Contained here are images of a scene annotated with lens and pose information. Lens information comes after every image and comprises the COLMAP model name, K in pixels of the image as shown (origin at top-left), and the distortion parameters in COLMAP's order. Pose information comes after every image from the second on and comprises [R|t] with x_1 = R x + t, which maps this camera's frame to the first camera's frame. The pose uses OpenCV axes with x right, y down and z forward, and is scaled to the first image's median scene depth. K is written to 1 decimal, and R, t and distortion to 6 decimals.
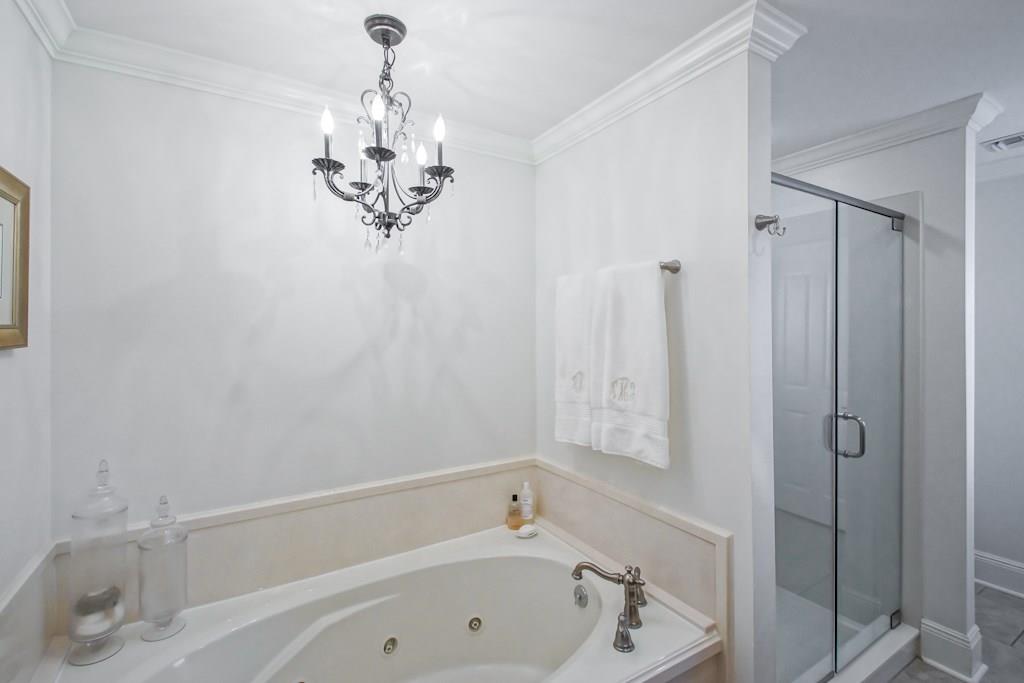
lens RADIAL K [[451.9, 0, 511.8], [0, 451.9, 332.2], [0, 0, 1]] dist [0.007443, -0.001413]
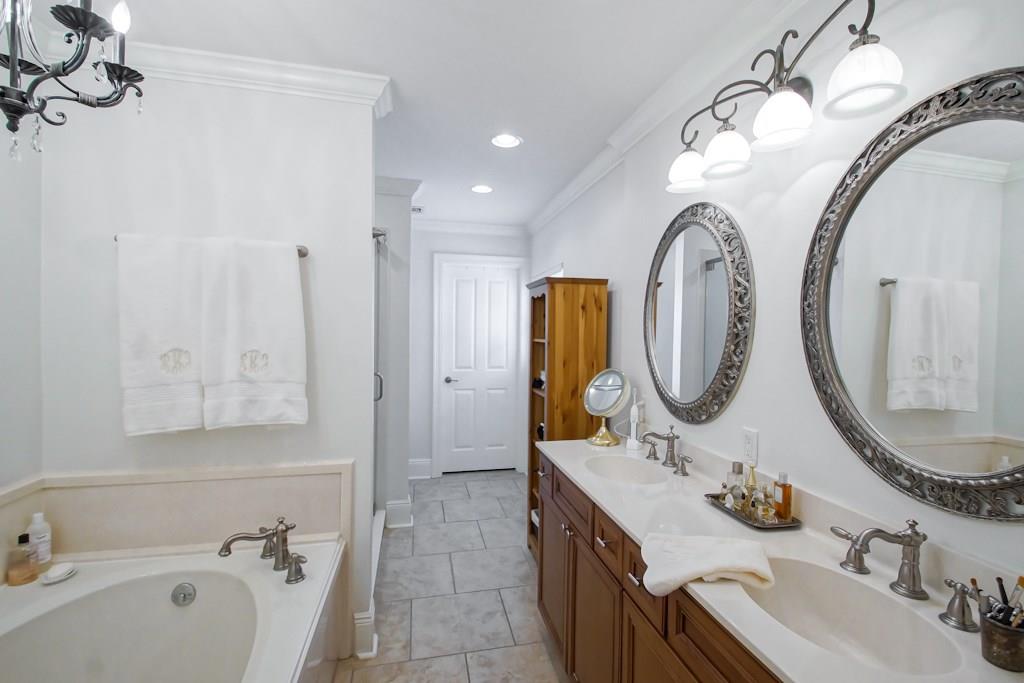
lens RADIAL K [[451.9, 0, 517.0], [0, 451.9, 342.3], [0, 0, 1]] dist [0.007443, -0.001413]
pose [[0.332665, -0.009672, 0.942996, -0.522328], [-0.019072, 0.999674, 0.016982, 0.053402], [-0.942852, -0.023634, 0.332372, 0.088873]]
